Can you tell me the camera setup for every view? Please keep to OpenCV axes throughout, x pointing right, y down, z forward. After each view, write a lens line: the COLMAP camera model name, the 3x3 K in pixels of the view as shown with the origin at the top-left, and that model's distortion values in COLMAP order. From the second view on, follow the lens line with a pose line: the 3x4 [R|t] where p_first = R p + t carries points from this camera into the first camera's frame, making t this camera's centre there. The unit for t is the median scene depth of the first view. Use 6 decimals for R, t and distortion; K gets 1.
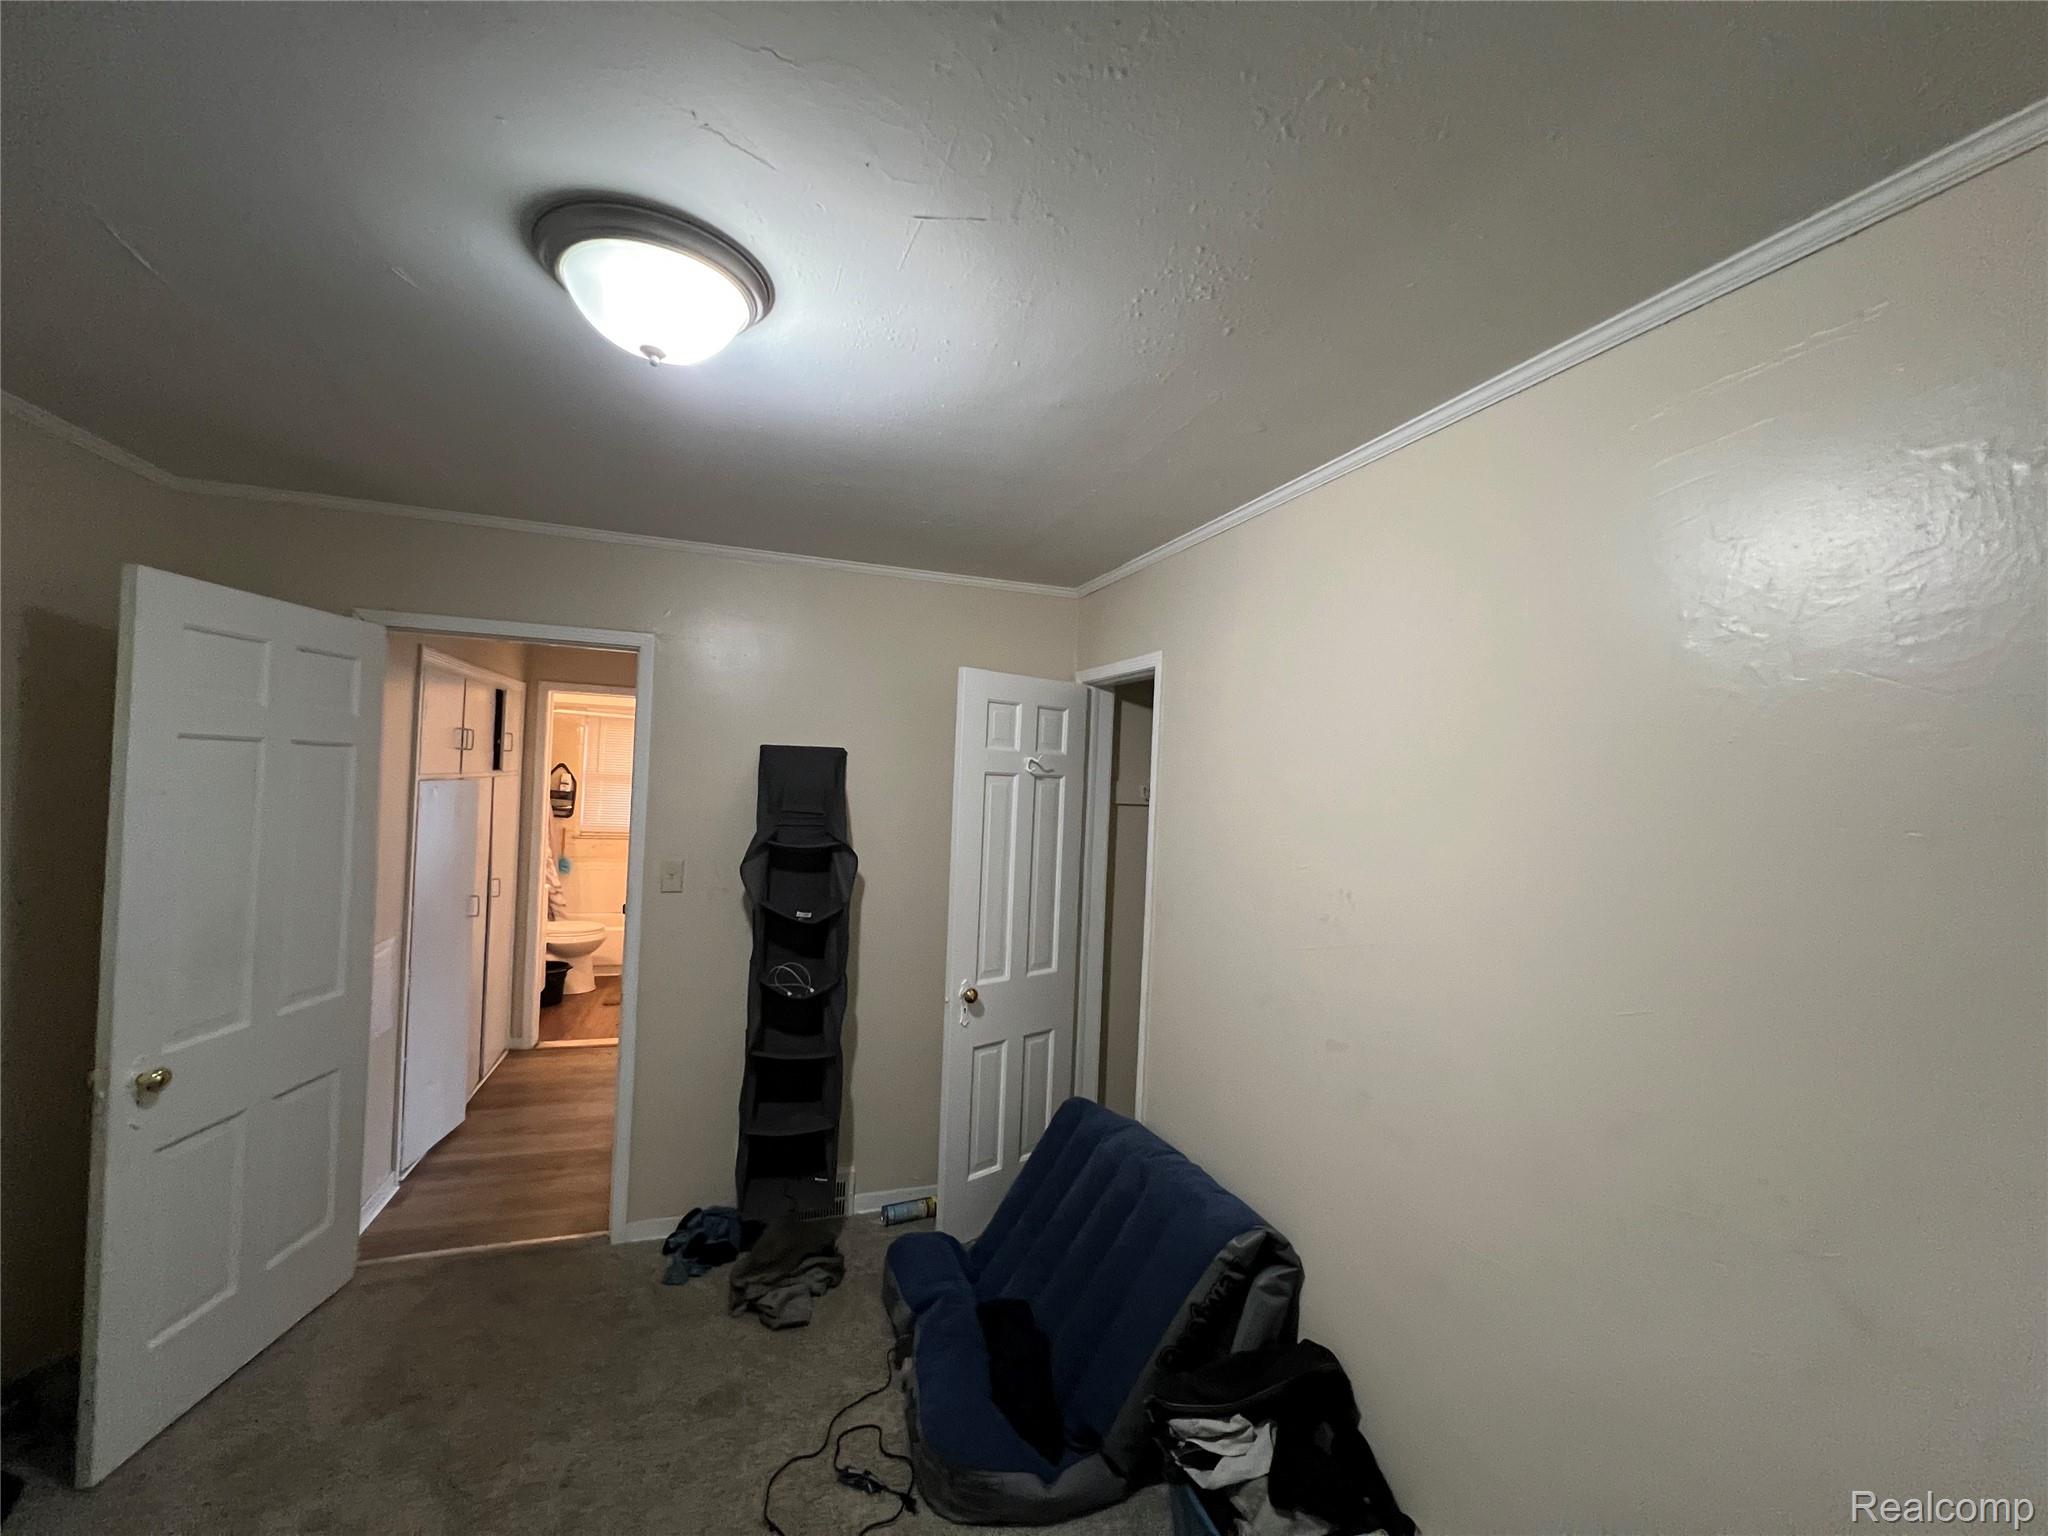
lens RADIAL K [[824.6, 0, 1016.7], [0, 824.6, 768.9], [0, 0, 1]] dist [-0.001758, -0.000062]
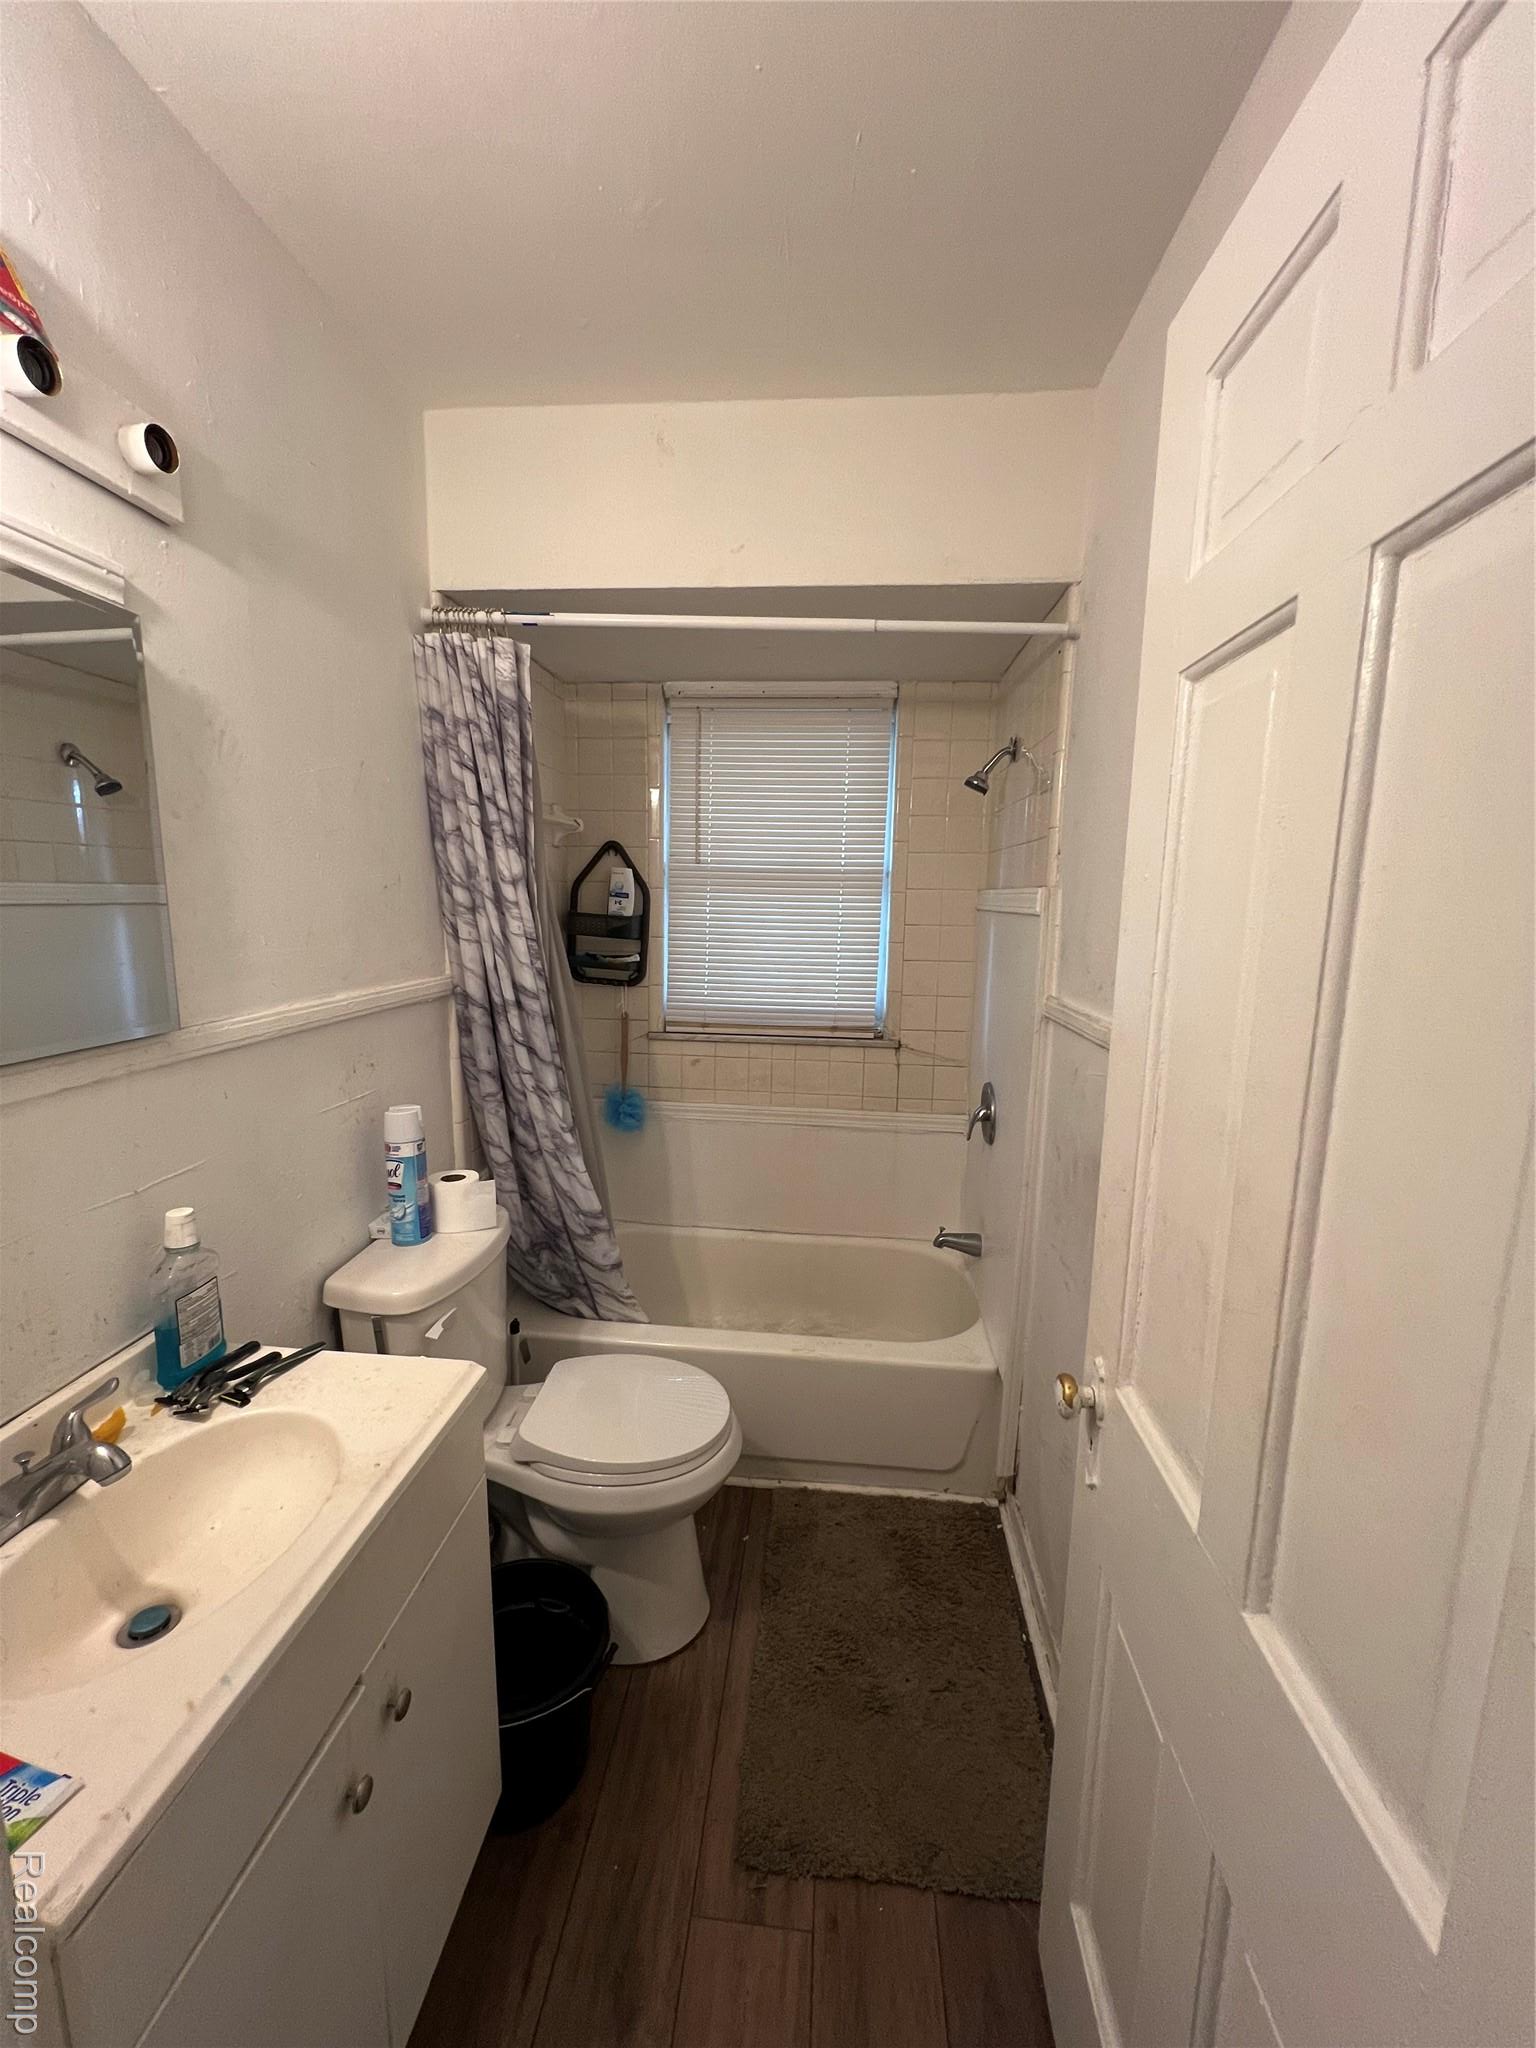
lens RADIAL K [[831.2, 0, 766.1], [0, 831.2, 1028.4], [0, 0, 1]] dist [-0.000662, 0.000019]
pose [[0.918457, 0.032630, -0.394171, -0.336165], [0.027621, 0.988866, 0.146220, 0.024202], [0.394554, -0.145184, 0.907330, 0.673115]]
